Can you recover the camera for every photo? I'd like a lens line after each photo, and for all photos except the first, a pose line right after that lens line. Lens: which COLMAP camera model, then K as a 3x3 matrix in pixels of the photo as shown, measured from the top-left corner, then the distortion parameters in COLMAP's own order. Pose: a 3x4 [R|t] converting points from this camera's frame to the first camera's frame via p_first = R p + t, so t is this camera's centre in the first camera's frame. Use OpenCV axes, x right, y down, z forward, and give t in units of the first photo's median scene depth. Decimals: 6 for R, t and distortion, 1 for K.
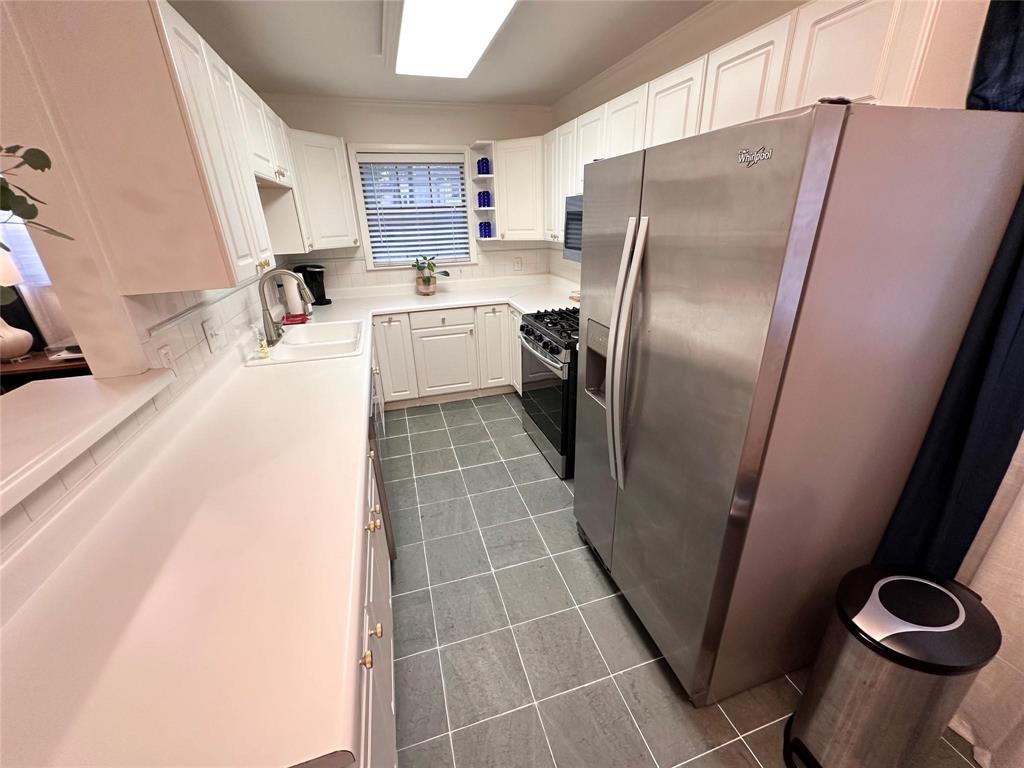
lens RADIAL K [[408.9, 0, 513.8], [0, 408.9, 383.4], [0, 0, 1]] dist [-0.001905, 0.000223]
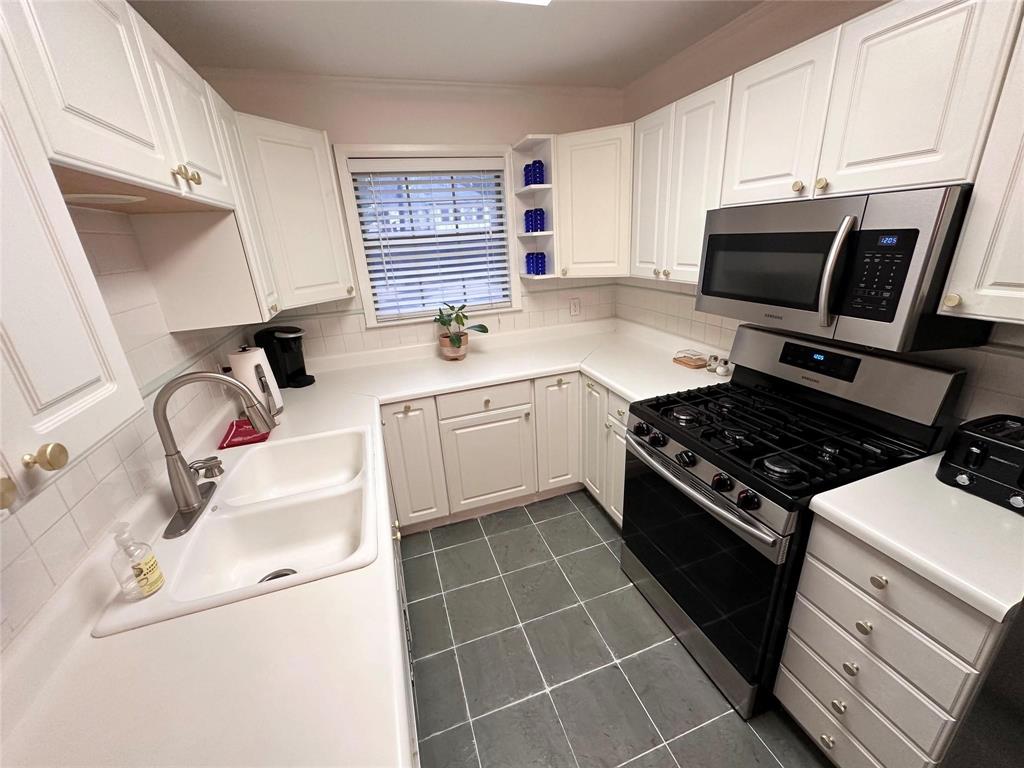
lens RADIAL K [[408.9, 0, 513.8], [0, 408.9, 383.4], [0, 0, 1]] dist [-0.001905, 0.000223]
pose [[0.999002, -0.040718, 0.018343, -0.134061], [0.041535, 0.998049, -0.046607, -0.146818], [-0.016410, 0.047322, 0.998745, 0.327977]]
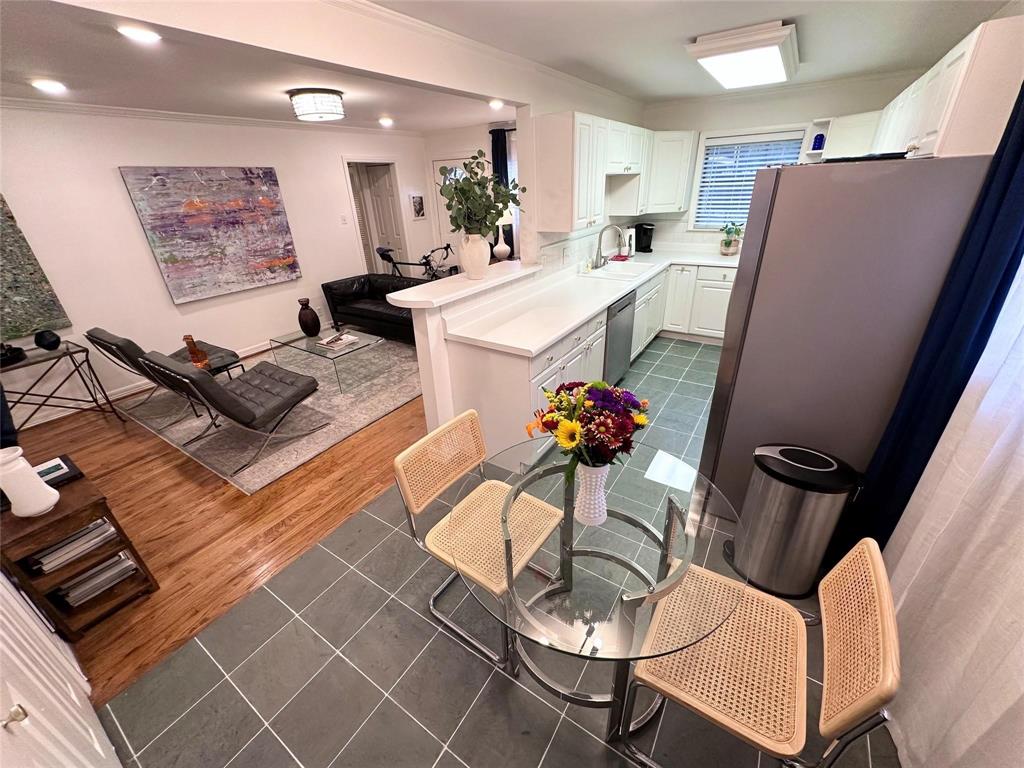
lens RADIAL K [[408.9, 0, 513.8], [0, 408.9, 383.4], [0, 0, 1]] dist [-0.001905, 0.000223]
pose [[0.641457, 0.340062, -0.687671, 0.366494], [-0.273778, 0.938835, 0.208887, 0.064938], [0.716644, 0.054277, 0.695324, -0.295530]]
